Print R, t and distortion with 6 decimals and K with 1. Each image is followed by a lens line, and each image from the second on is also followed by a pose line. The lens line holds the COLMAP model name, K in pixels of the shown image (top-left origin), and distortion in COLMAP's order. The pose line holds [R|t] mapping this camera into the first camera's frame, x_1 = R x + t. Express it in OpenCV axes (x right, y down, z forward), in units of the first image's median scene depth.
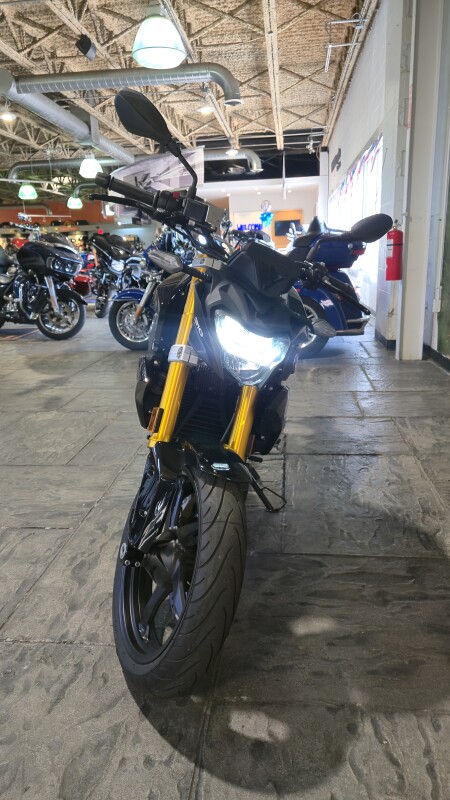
lens RADIAL K [[547.4, 0, 228.9], [0, 547.4, 398.4], [0, 0, 1]] dist [0.066712, -0.064433]
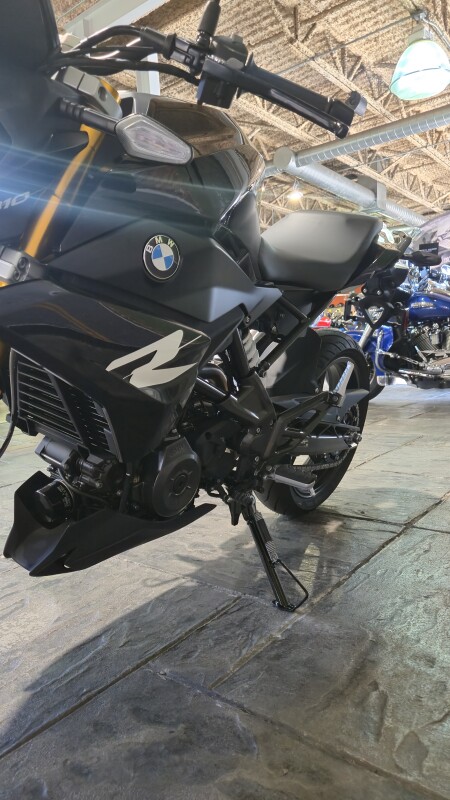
lens RADIAL K [[547.4, 0, 228.9], [0, 547.4, 398.4], [0, 0, 1]] dist [0.066712, -0.064433]
pose [[0.842218, 0.036788, -0.537881, 0.089147], [-0.121239, 0.985040, -0.122466, 0.022566], [0.525329, 0.168355, 0.834078, 0.142343]]
